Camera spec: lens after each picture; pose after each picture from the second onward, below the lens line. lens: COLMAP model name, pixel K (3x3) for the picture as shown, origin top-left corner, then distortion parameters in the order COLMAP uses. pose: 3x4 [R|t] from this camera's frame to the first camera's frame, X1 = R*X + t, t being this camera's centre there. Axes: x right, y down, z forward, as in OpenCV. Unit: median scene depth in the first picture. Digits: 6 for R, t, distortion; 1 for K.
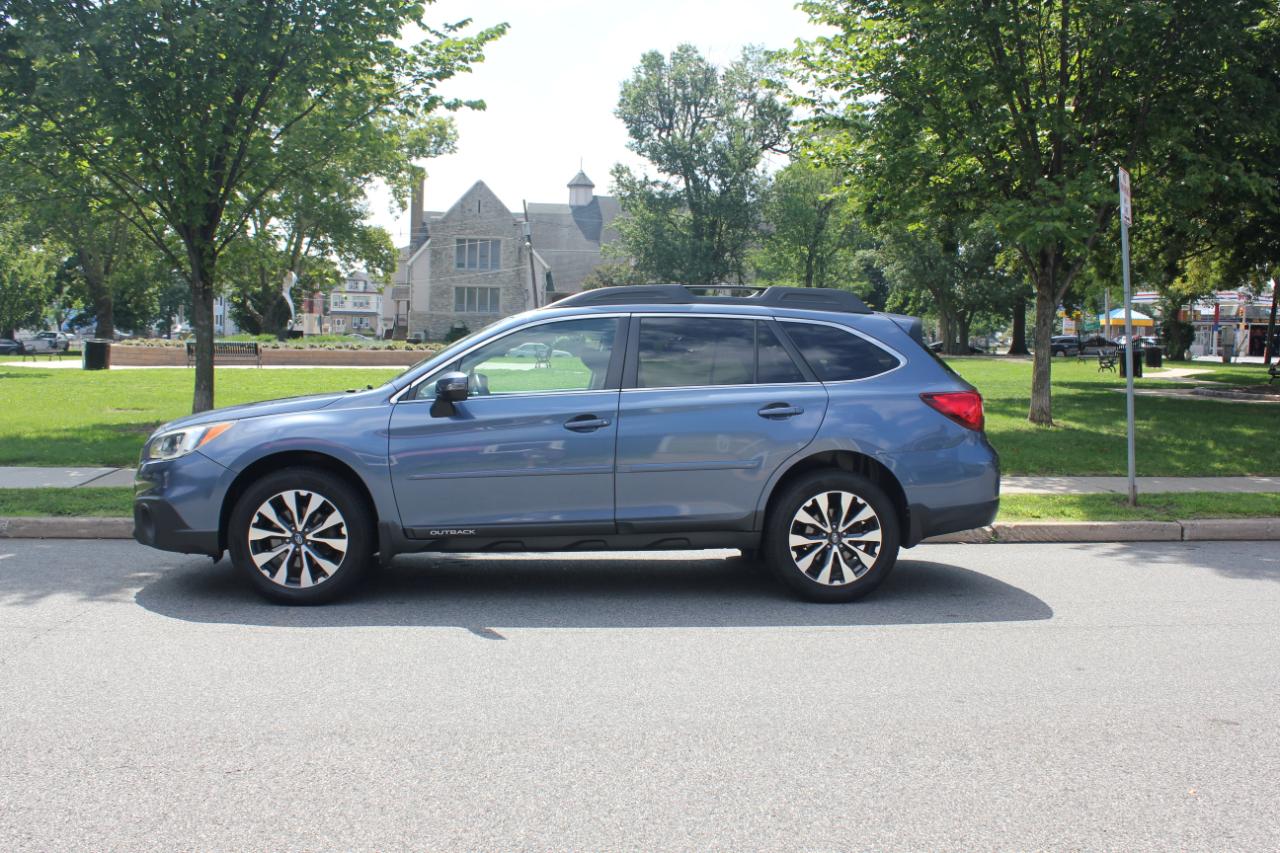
lens RADIAL K [[1212.3, 0, 640.6], [0, 1212.3, 435.7], [0, 0, 1]] dist [-0.145859, 0.174971]
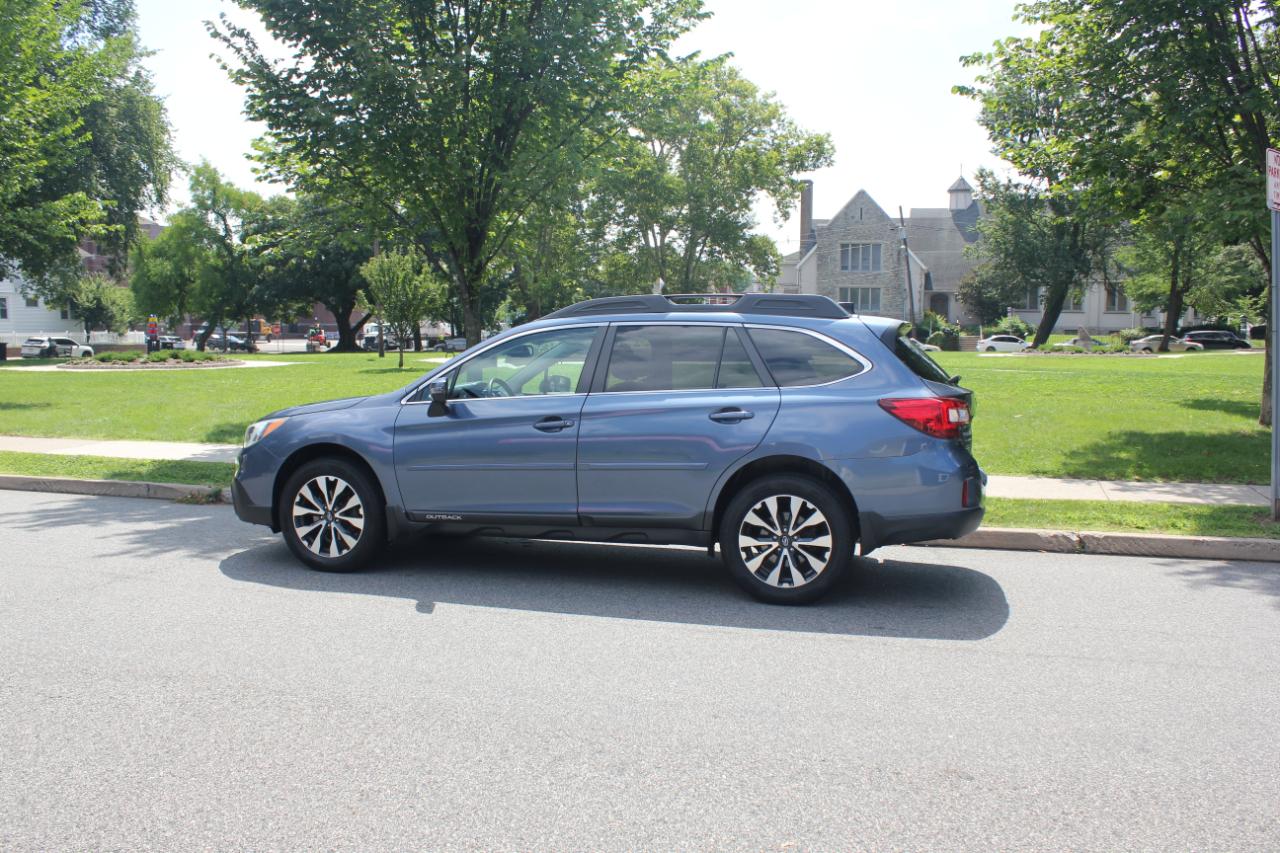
lens RADIAL K [[1103.8, 0, 640.0], [0, 1103.8, 431.0], [0, 0, 1]] dist [-0.170916, 0.173754]
pose [[0.930877, 0.019915, -0.364789, 0.052280], [-0.017086, 0.999794, 0.010980, -0.002140], [0.364932, -0.003988, 0.931025, 0.013516]]
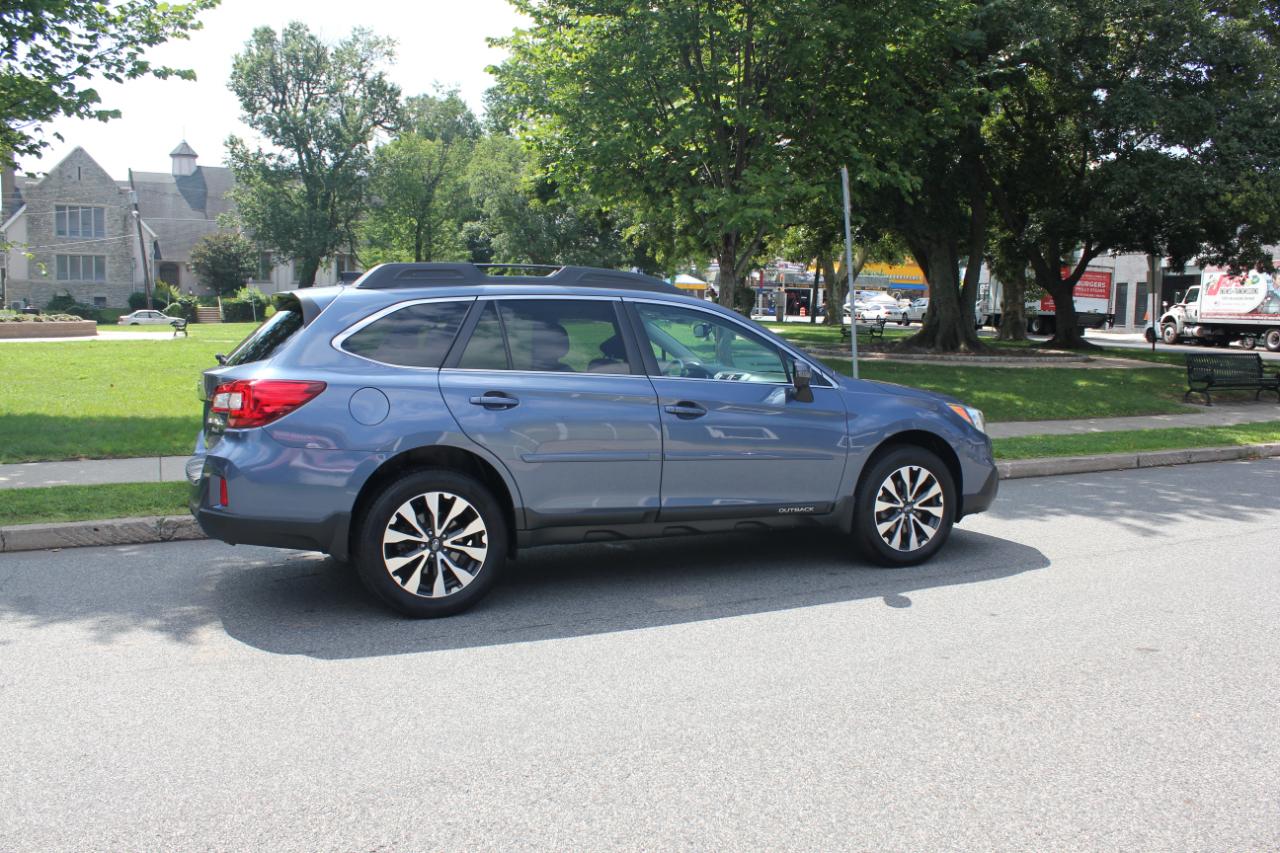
lens RADIAL K [[1103.8, 0, 640.0], [0, 1103.8, 431.0], [0, 0, 1]] dist [-0.170916, 0.173754]
pose [[0.931887, -0.043897, 0.360083, -0.034836], [0.030077, 0.998583, 0.043898, -0.004171], [-0.361500, -0.030078, 0.931887, 0.016218]]
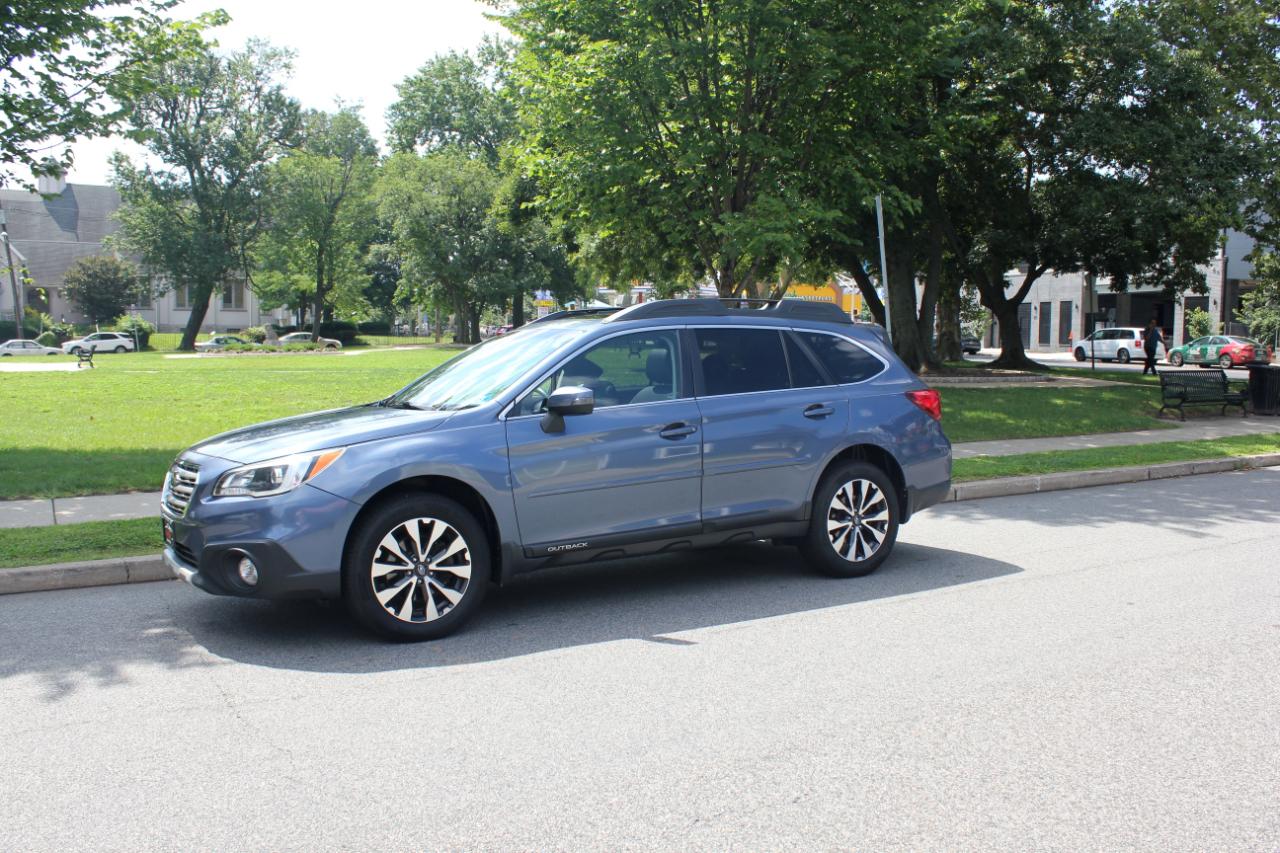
lens RADIAL K [[1171.9, 0, 635.2], [0, 1171.9, 427.6], [0, 0, 1]] dist [-0.171789, 0.196312]
pose [[0.890512, -0.048329, 0.452386, -0.071291], [0.045622, 0.998816, 0.016899, -0.004262], [-0.452667, 0.005590, 0.891662, 0.015258]]
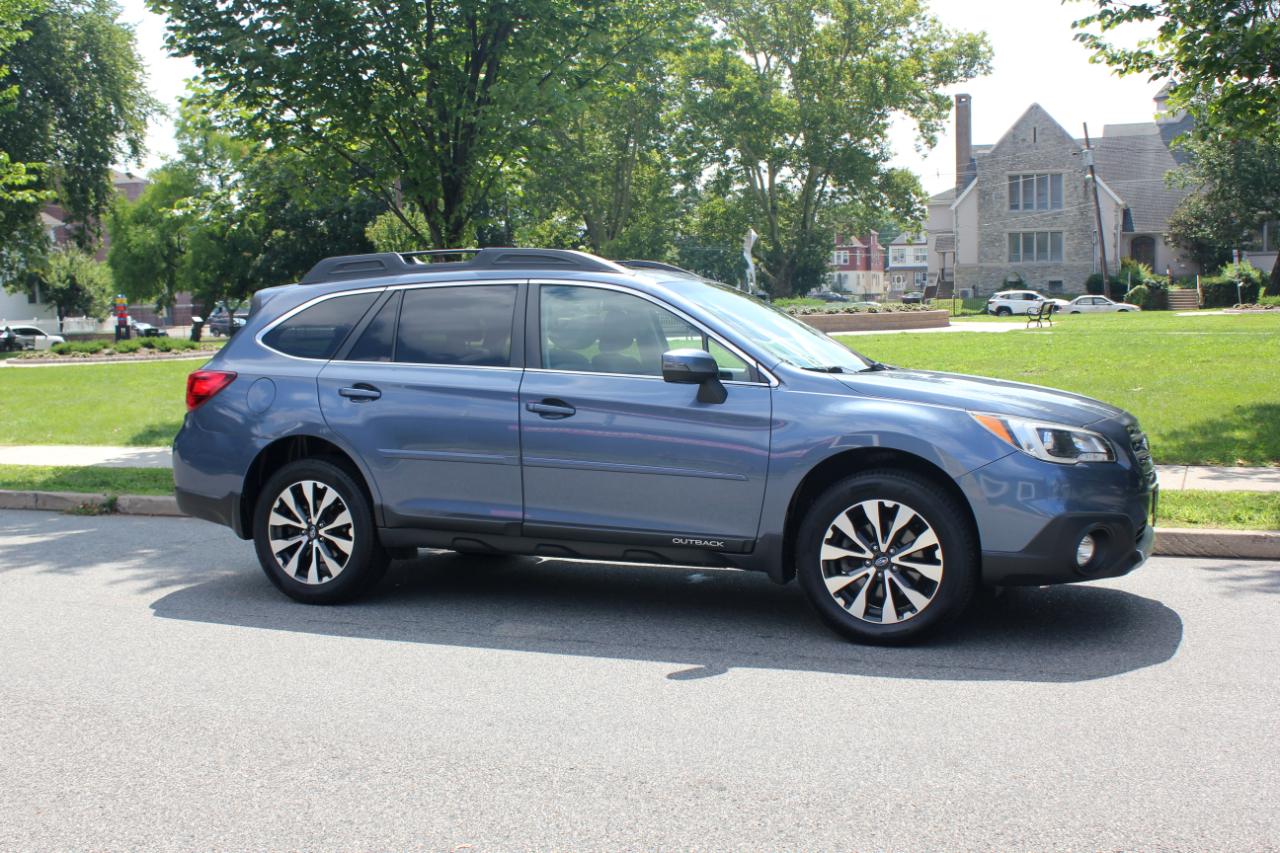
lens RADIAL K [[1421.4, 0, 639.2], [0, 1421.4, 427.3], [0, 0, 1]] dist [-0.122861, 0.183571]
pose [[0.888938, -0.001472, -0.458026, 0.082042], [0.007058, 0.999920, 0.010484, -0.000551], [0.457974, -0.012552, 0.888877, 0.012806]]
